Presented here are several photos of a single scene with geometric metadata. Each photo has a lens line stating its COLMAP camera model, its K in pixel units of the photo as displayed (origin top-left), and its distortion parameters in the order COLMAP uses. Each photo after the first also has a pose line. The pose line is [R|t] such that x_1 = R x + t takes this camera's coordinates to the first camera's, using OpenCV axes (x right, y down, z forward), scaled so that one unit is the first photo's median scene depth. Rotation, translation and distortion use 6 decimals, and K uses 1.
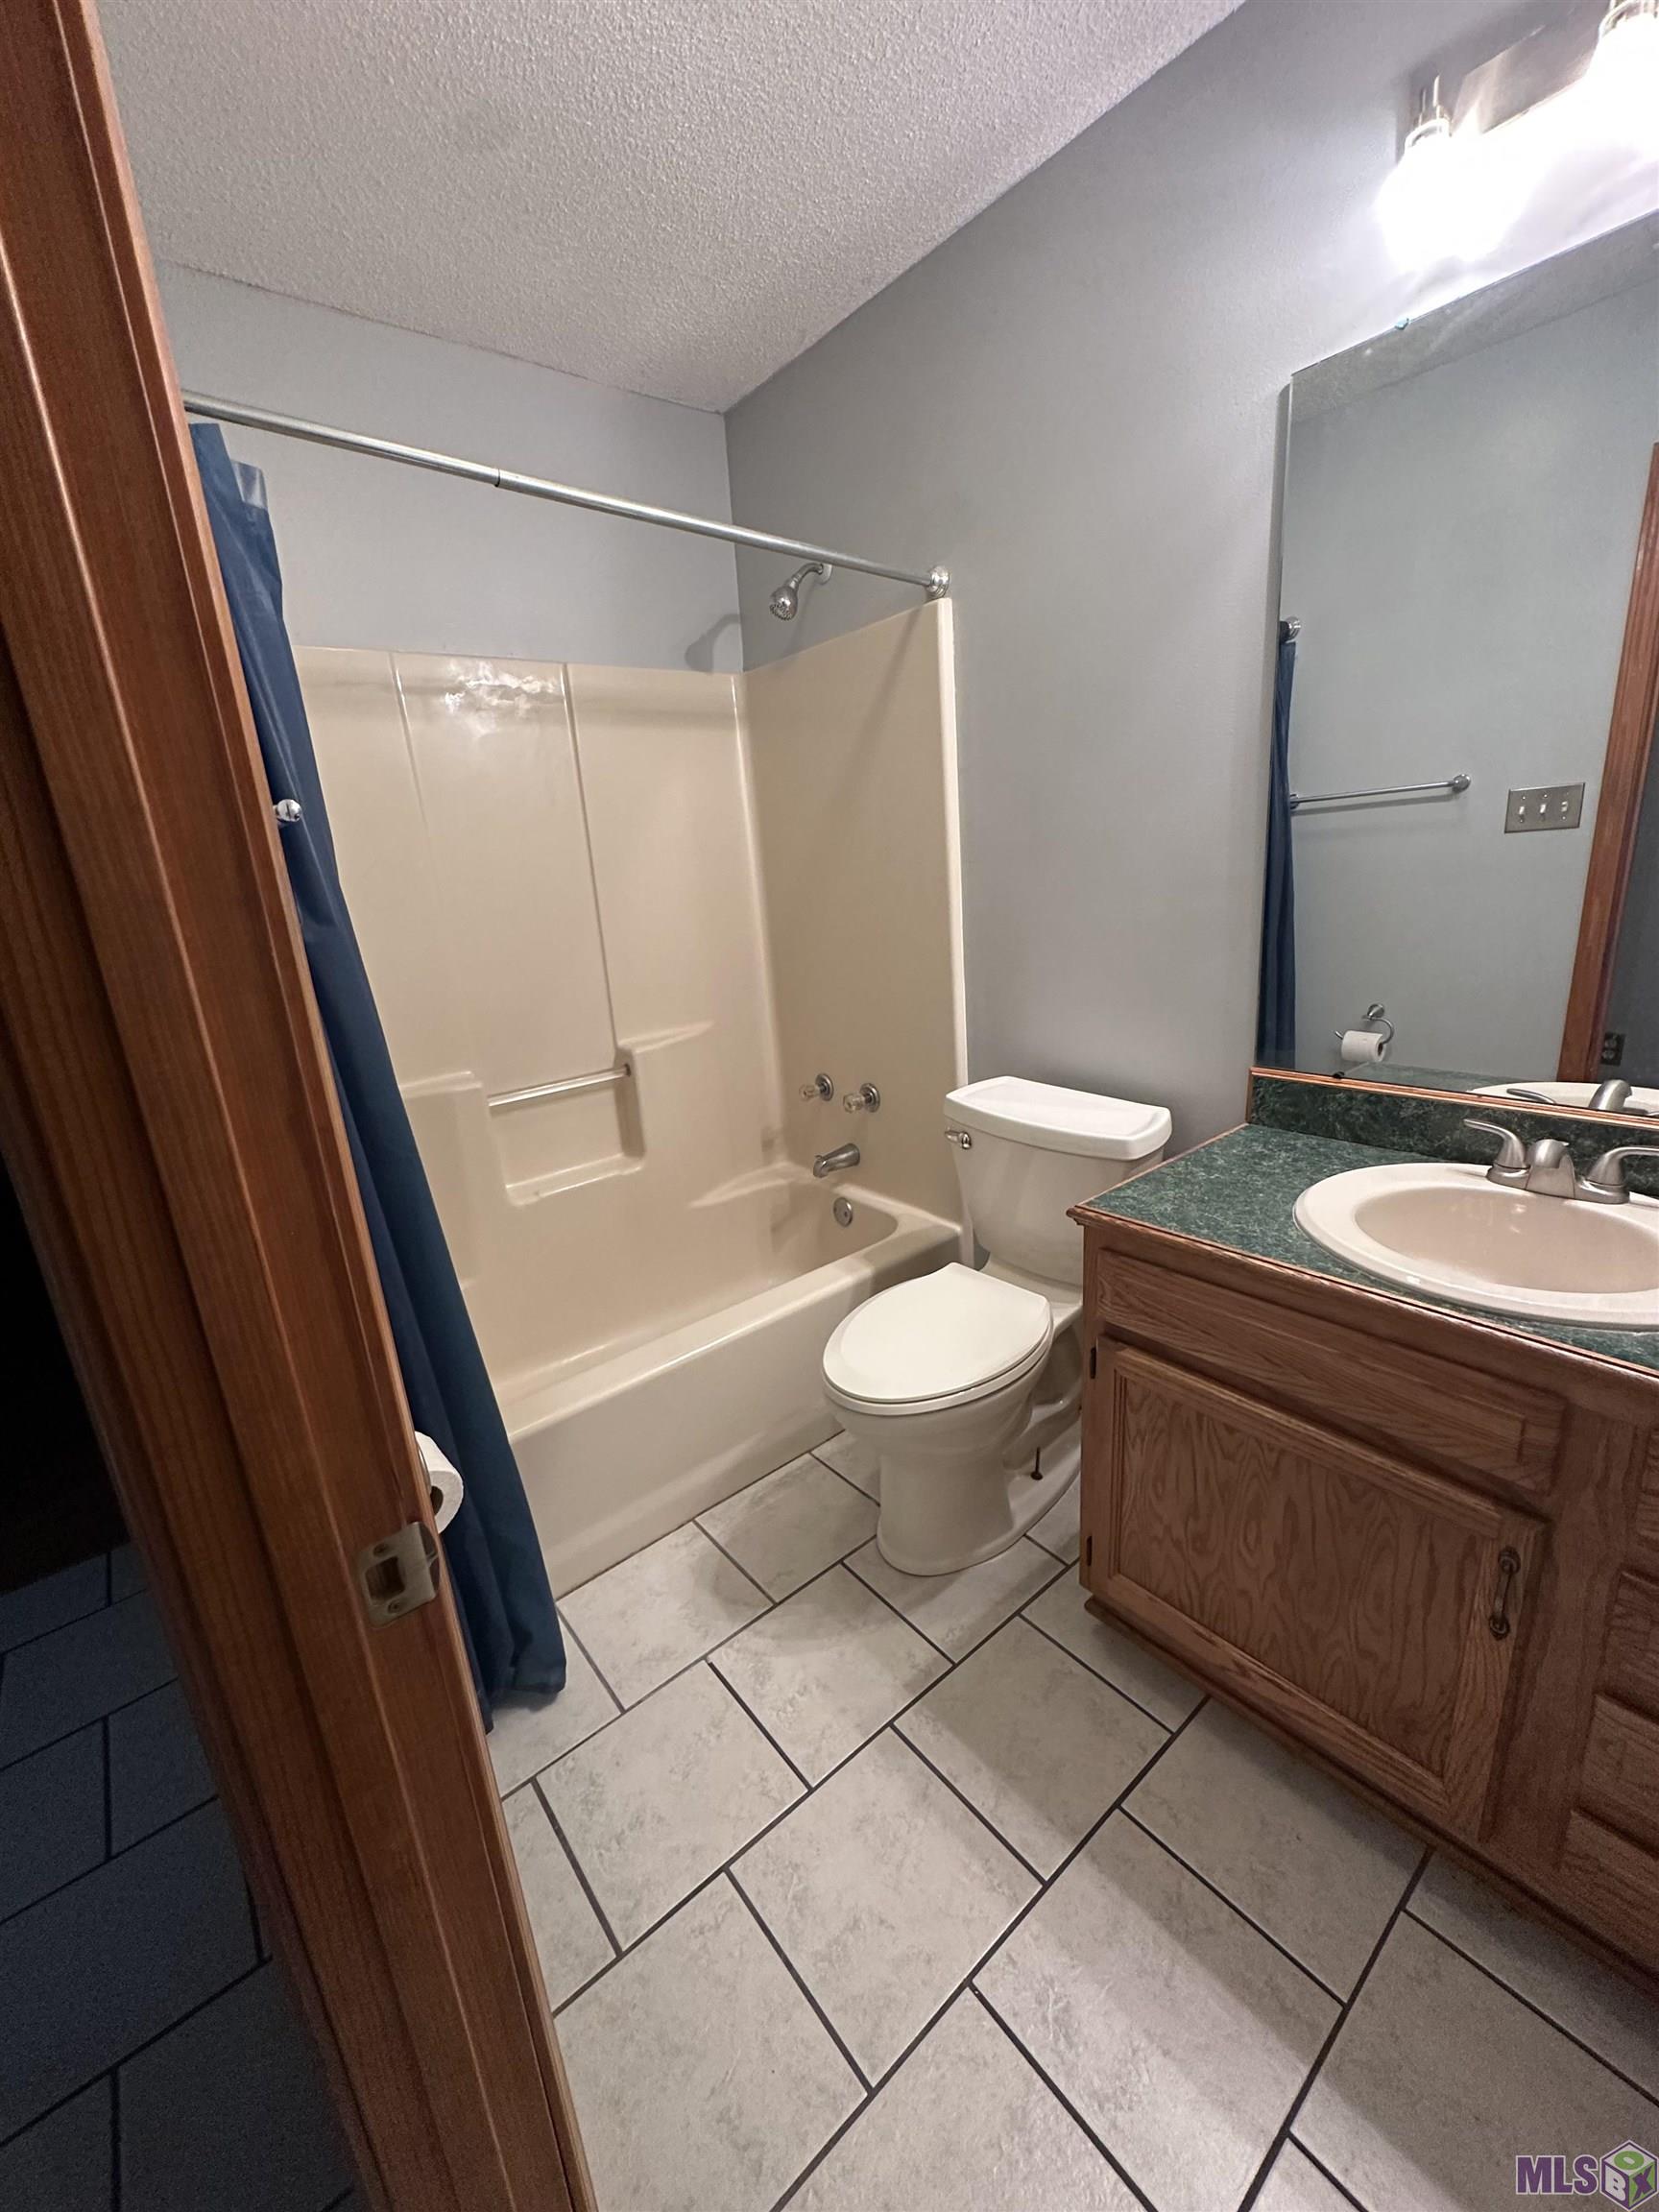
lens RADIAL K [[879.8, 0, 833.9], [0, 879.8, 1101.9], [0, 0, 1]] dist [-0.005086, 0.001919]
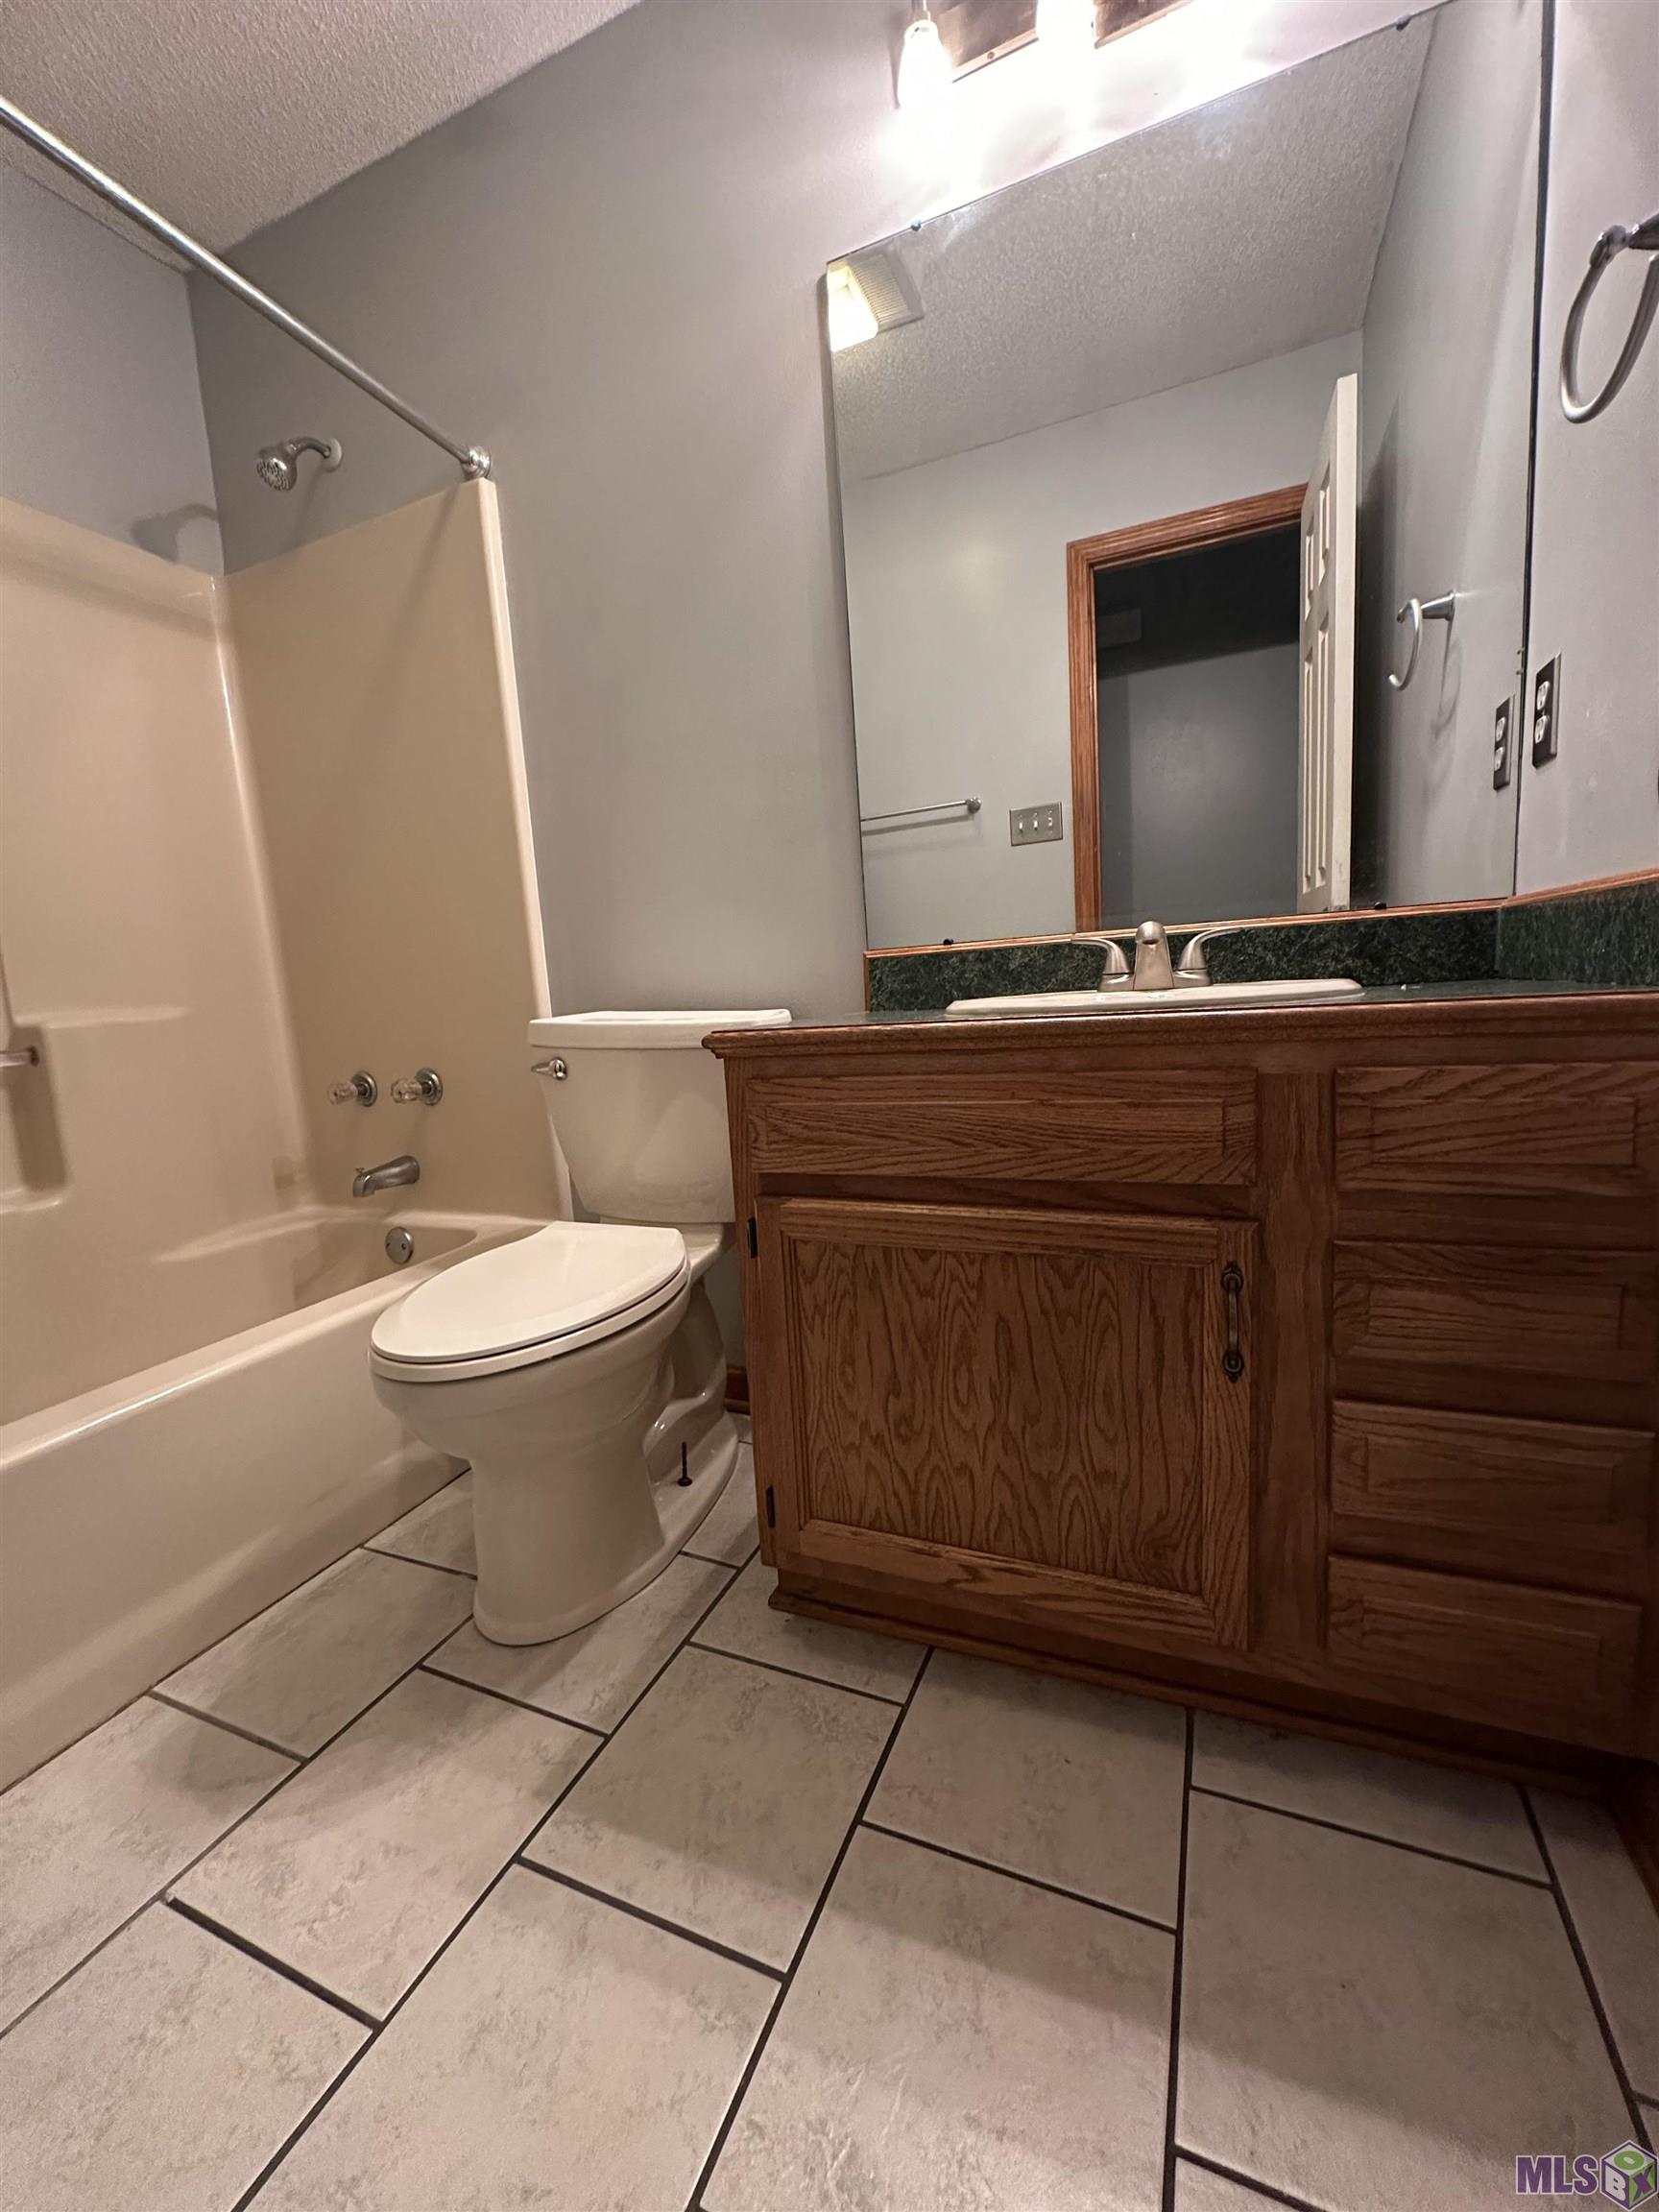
lens RADIAL K [[879.8, 0, 829.2], [0, 879.8, 1107.9], [0, 0, 1]] dist [-0.005086, 0.001919]
pose [[0.889826, -0.046206, 0.453954, 0.003173], [0.122170, 0.982663, -0.139454, 0.279523], [-0.439641, 0.179549, 0.880044, 0.235793]]
